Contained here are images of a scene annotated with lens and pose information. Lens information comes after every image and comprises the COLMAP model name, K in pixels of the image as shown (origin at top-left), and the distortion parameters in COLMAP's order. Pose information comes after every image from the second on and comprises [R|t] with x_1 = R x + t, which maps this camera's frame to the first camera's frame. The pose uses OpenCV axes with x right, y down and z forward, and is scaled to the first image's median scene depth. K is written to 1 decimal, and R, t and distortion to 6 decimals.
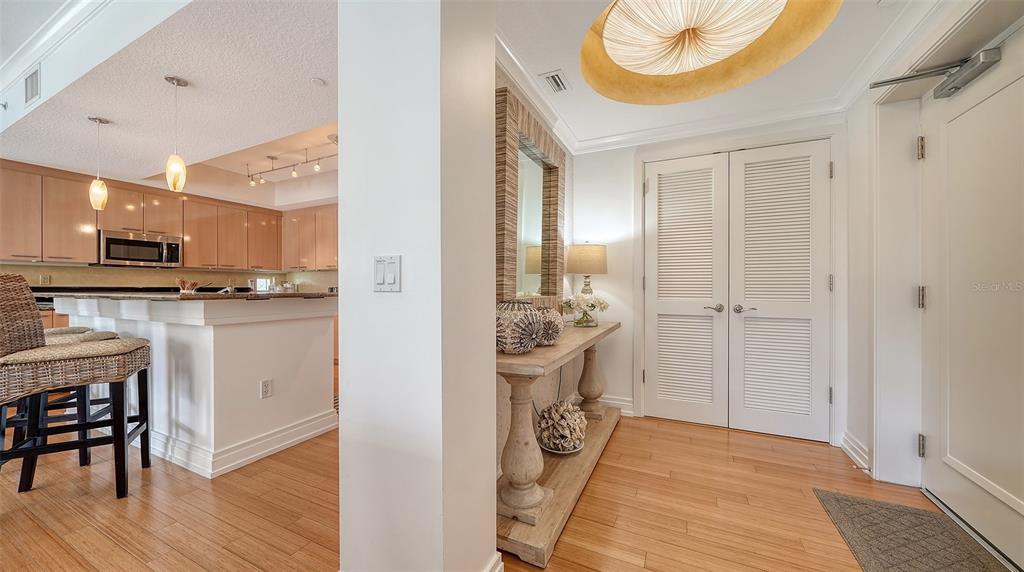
lens RADIAL K [[360.6, 0, 504.7], [0, 360.6, 286.9], [0, 0, 1]] dist [-0.005390, 0.000245]
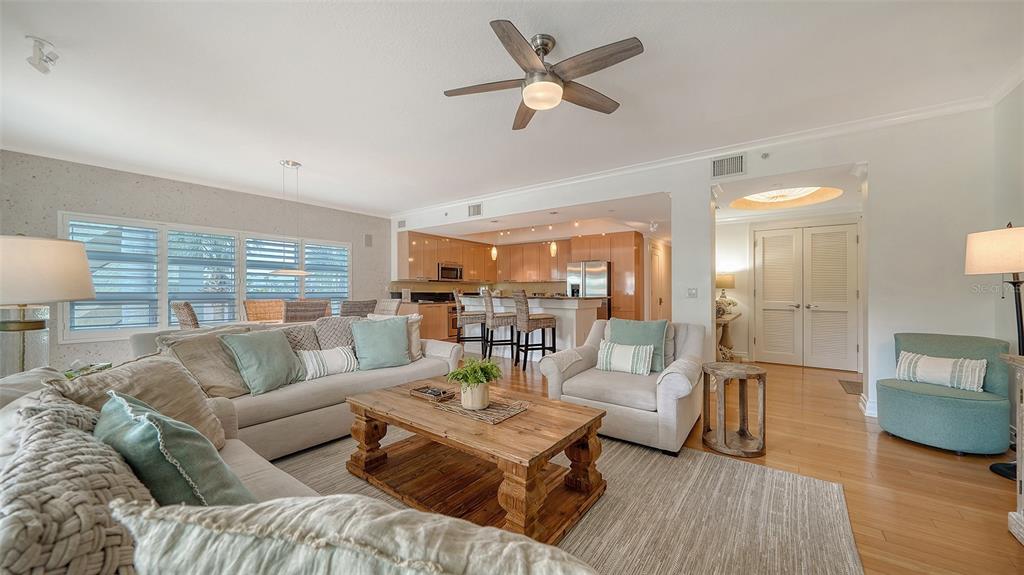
lens RADIAL K [[360.6, 0, 505.9], [0, 360.6, 288.9], [0, 0, 1]] dist [-0.005390, 0.000245]
pose [[0.983085, 0.003648, -0.183112, -0.596995], [-0.004995, 0.999964, -0.006894, -0.012657], [0.183080, 0.007692, 0.983068, -1.193309]]
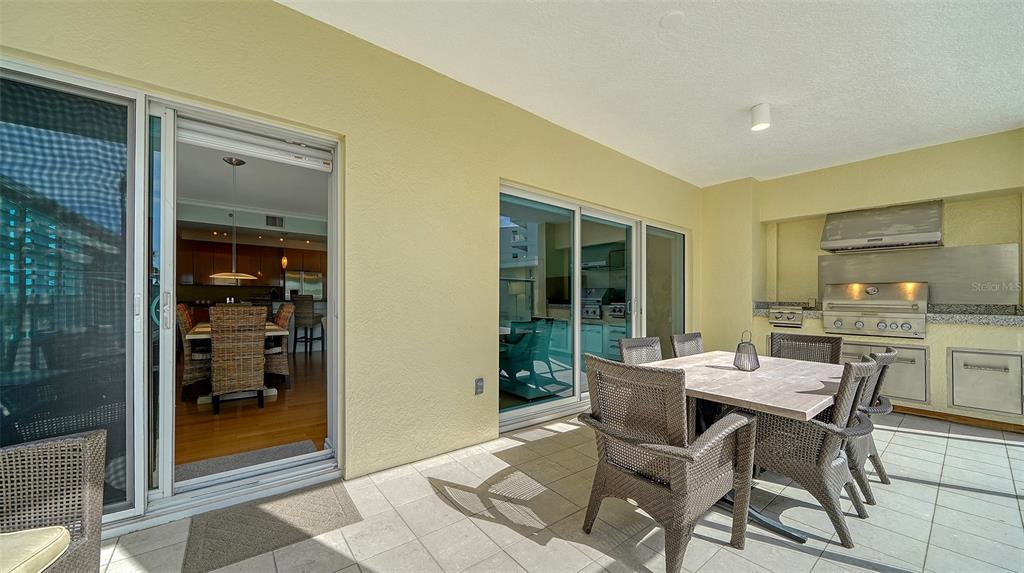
lens RADIAL K [[360.6, 0, 488.2], [0, 360.6, 286.1], [0, 0, 1]] dist [-0.005390, 0.000245]
pose [[0.444869, 0.023564, 0.895286, -2.605405], [-0.005733, 0.999708, -0.023464, -0.034482], [-0.895577, 0.005306, 0.444874, -1.351551]]
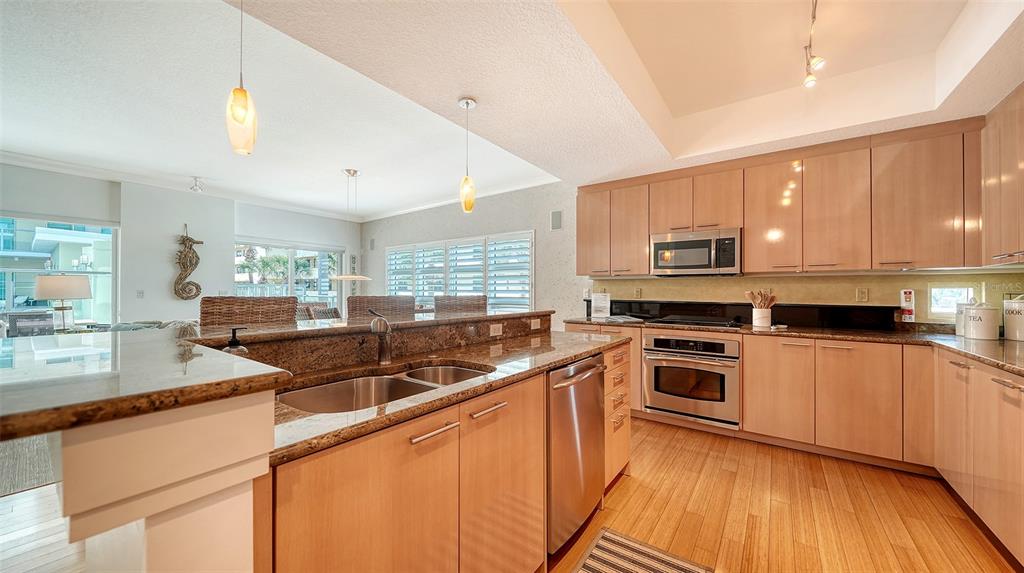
lens RADIAL K [[360.6, 0, 515.0], [0, 360.6, 289.7], [0, 0, 1]] dist [-0.005390, 0.000245]
pose [[-0.152109, -0.003960, -0.988356, -0.329448], [-0.004807, 0.999983, -0.003267, -0.035039], [0.988352, 0.004254, -0.152125, 1.155931]]
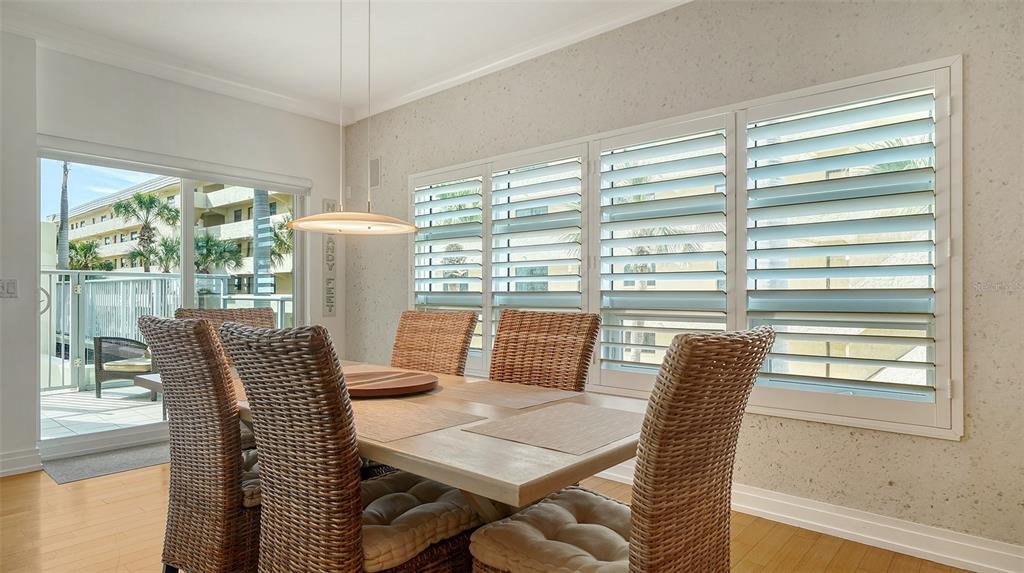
lens RADIAL K [[586.9, 0, 510.1], [0, 586.9, 293.3], [0, 0, 1]] dist [0.004336, 0.000099]
pose [[-0.241153, -0.003241, -0.970482, -1.115517], [-0.000573, 0.999995, -0.003197, 0.005612], [0.970487, -0.000215, -0.241154, 0.569220]]
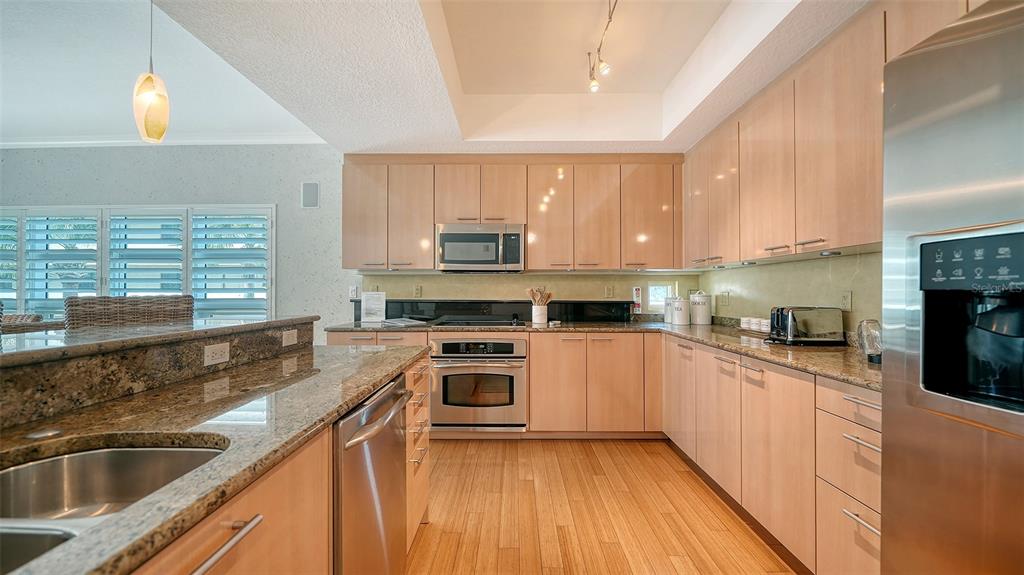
lens RADIAL K [[390.4, 0, 510.9], [0, 390.4, 287.0], [0, 0, 1]] dist [-0.001785, -0.001898]
pose [[0.447624, -0.009295, -0.894174, -0.486201], [-0.000940, 0.999941, -0.010865, -0.029231], [0.894221, 0.005704, 0.447589, 1.109740]]
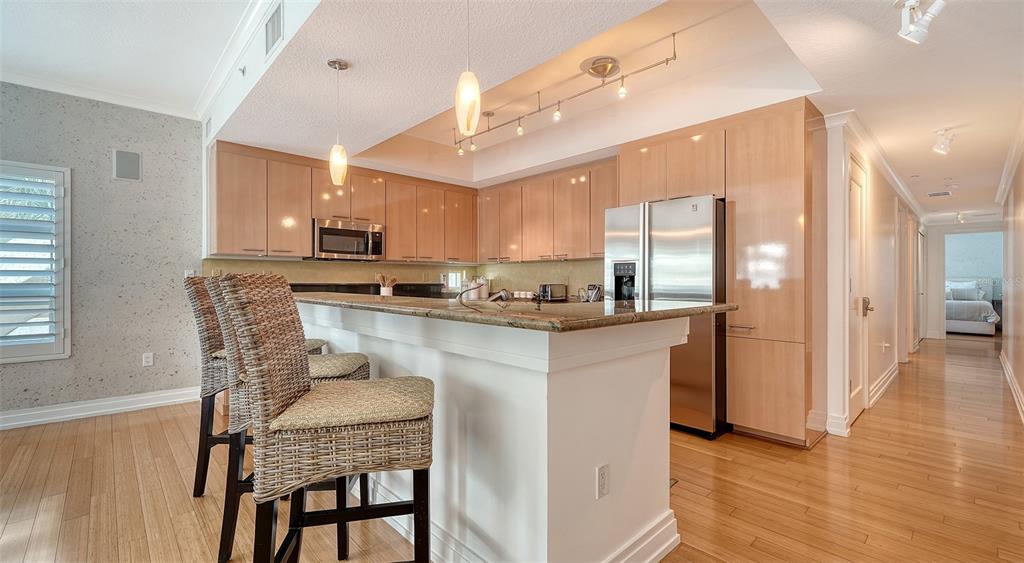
lens RADIAL K [[424.6, 0, 505.4], [0, 424.6, 280.2], [0, 0, 1]] dist [-0.001437, 0.001016]
pose [[0.936926, 0.003869, -0.349507, -0.479440], [-0.003083, 0.999991, 0.002806, -0.019922], [0.349515, -0.001551, 0.936930, 0.283107]]
